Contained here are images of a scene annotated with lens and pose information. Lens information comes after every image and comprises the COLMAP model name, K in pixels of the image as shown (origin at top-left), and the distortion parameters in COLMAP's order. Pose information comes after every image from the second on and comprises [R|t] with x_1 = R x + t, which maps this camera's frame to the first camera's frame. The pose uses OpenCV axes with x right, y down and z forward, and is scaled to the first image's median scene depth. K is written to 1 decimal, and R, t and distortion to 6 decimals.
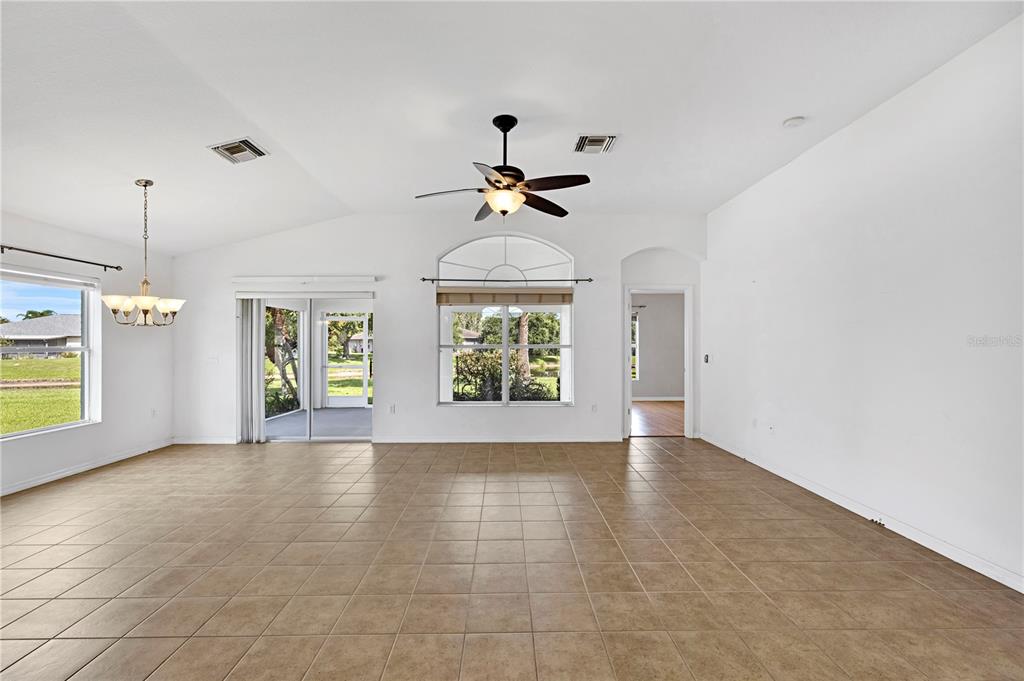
lens RADIAL K [[433.1, 0, 512.0], [0, 433.1, 340.5], [0, 0, 1]] dist [-0.000307, -0.000215]
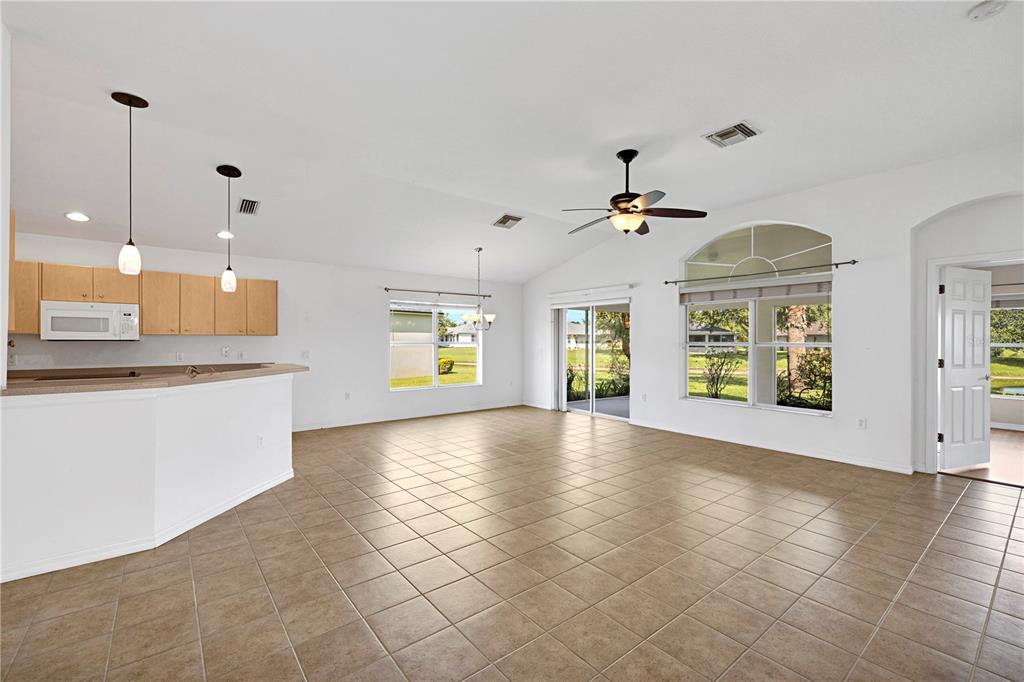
lens RADIAL K [[438.7, 0, 510.6], [0, 438.7, 339.7], [0, 0, 1]] dist [0.001187, 0.000135]
pose [[0.609333, 0.001422, -0.792913, 0.498810], [0.002536, 0.999990, 0.003743, -0.001134], [0.792910, -0.004292, 0.609323, 0.006086]]
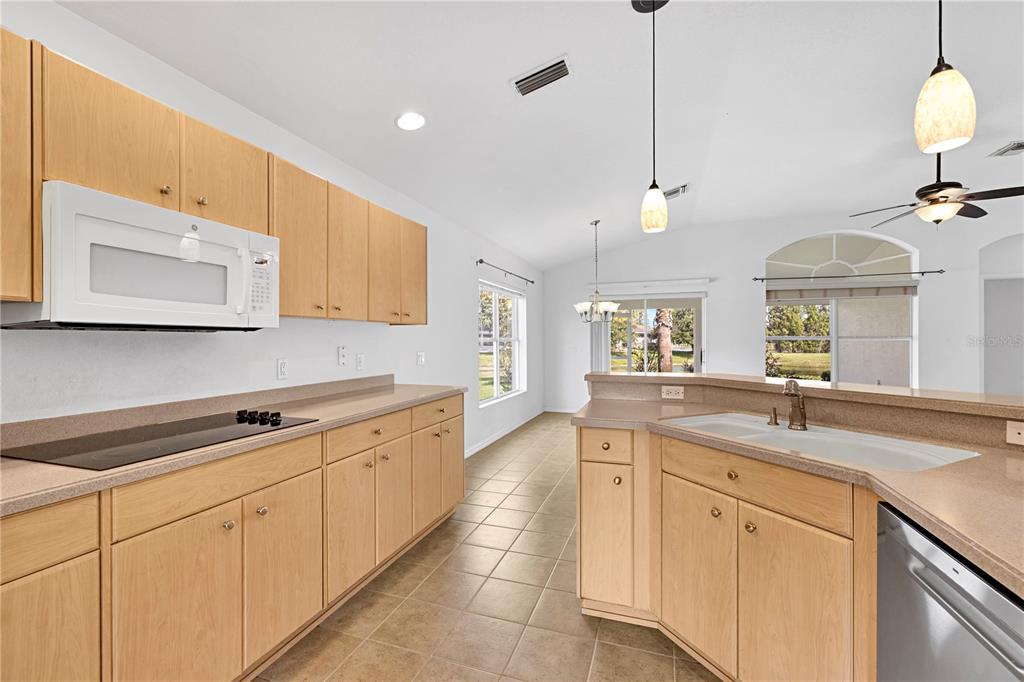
lens RADIAL K [[438.7, 0, 510.6], [0, 438.7, 339.7], [0, 0, 1]] dist [0.001187, 0.000135]
pose [[0.938540, -0.001829, -0.345164, -0.465604], [0.004401, 0.999968, 0.006669, 0.009015], [0.345141, -0.007778, 0.938519, -0.350437]]
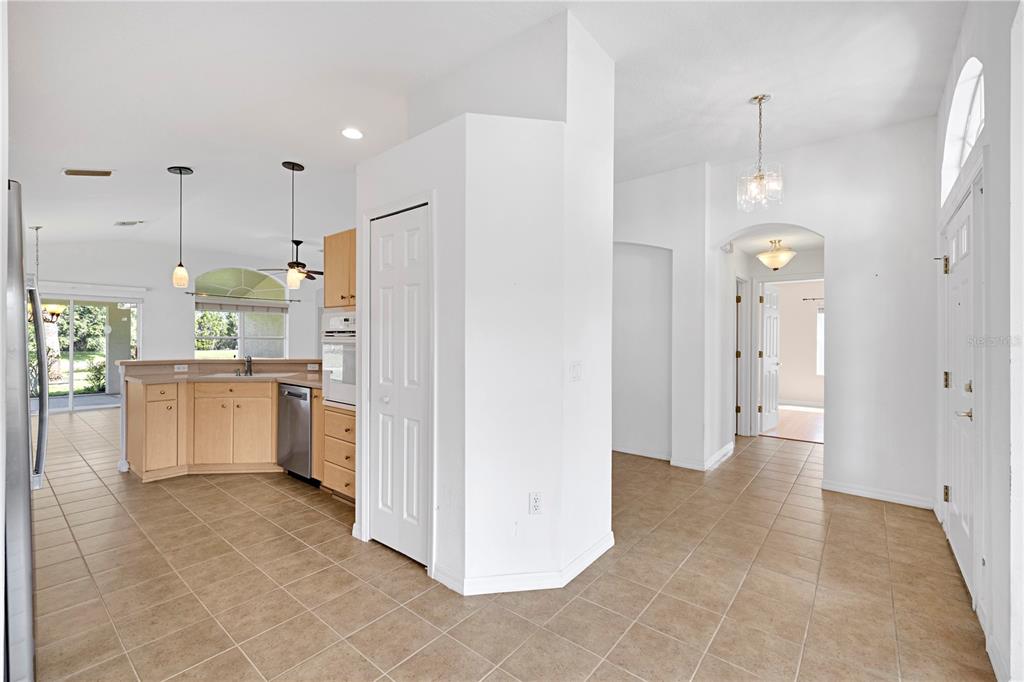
lens RADIAL K [[438.7, 0, 510.6], [0, 438.7, 339.7], [0, 0, 1]] dist [0.001187, 0.000135]
pose [[0.650756, 0.001664, 0.759285, -0.712071], [-0.011150, 0.999911, 0.007365, -0.003026], [-0.759205, -0.013259, 0.650716, -0.952059]]
